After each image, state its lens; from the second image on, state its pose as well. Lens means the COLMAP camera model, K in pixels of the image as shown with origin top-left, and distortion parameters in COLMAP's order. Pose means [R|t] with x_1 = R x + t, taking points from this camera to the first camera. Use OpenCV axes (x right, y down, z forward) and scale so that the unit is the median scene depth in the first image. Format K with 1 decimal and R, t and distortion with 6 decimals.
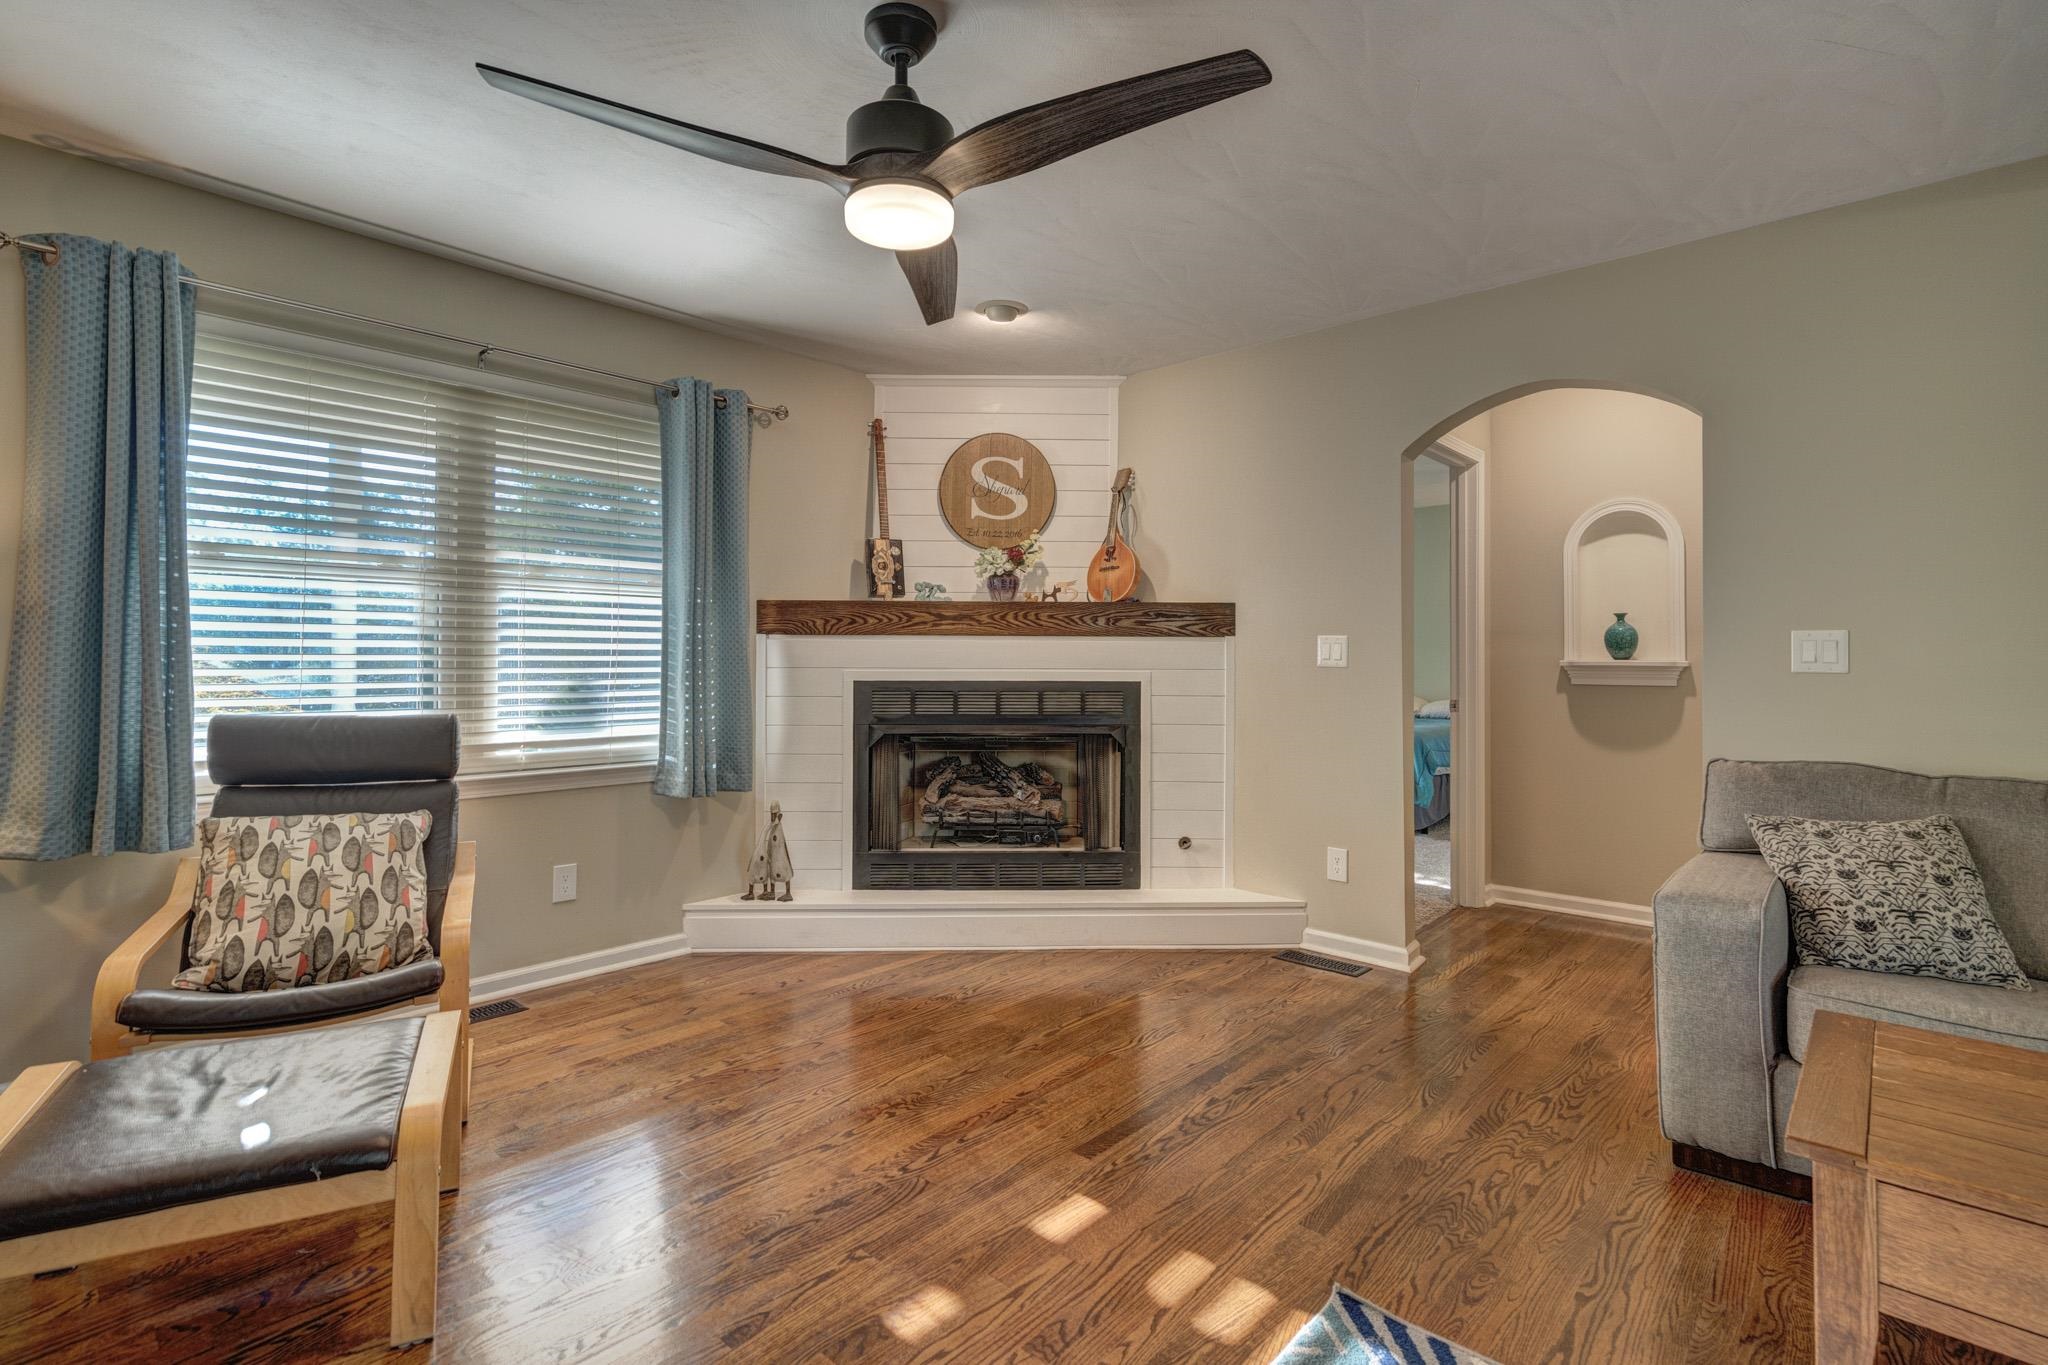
lens RADIAL K [[948.5, 0, 1020.8], [0, 948.5, 637.9], [0, 0, 1]] dist [-0.005120, 0.004040]
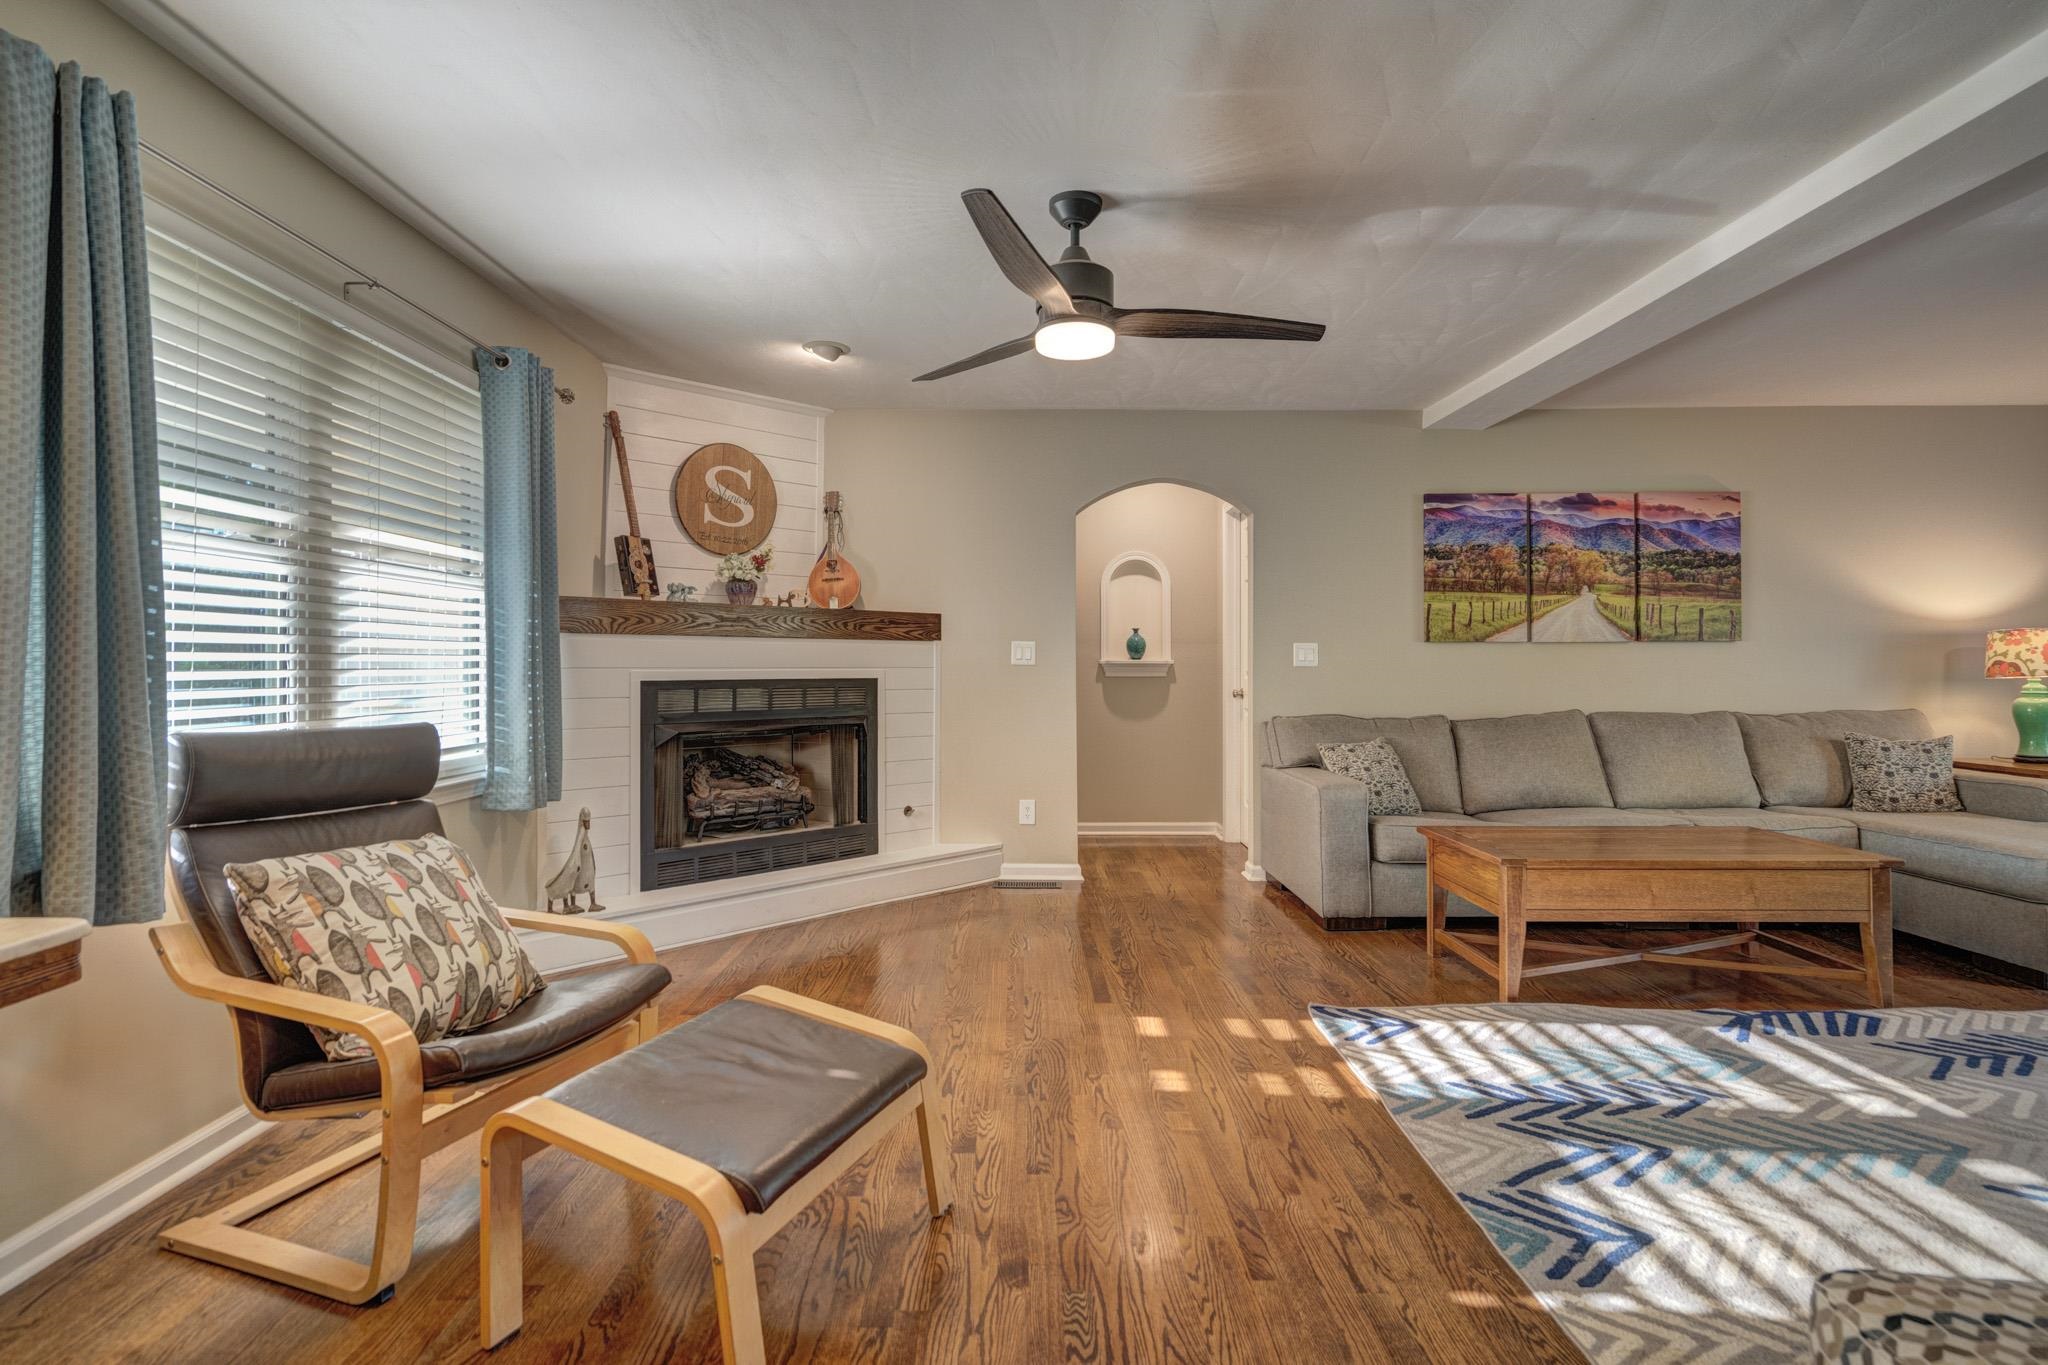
lens RADIAL K [[978.6, 0, 971.8], [0, 978.6, 640.1], [0, 0, 1]] dist [0.000111, 0.001220]
pose [[0.753885, 0.013578, 0.656866, -0.585197], [-0.014366, 0.999888, -0.004181, 0.002211], [-0.656849, -0.006284, 0.753996, 0.006714]]
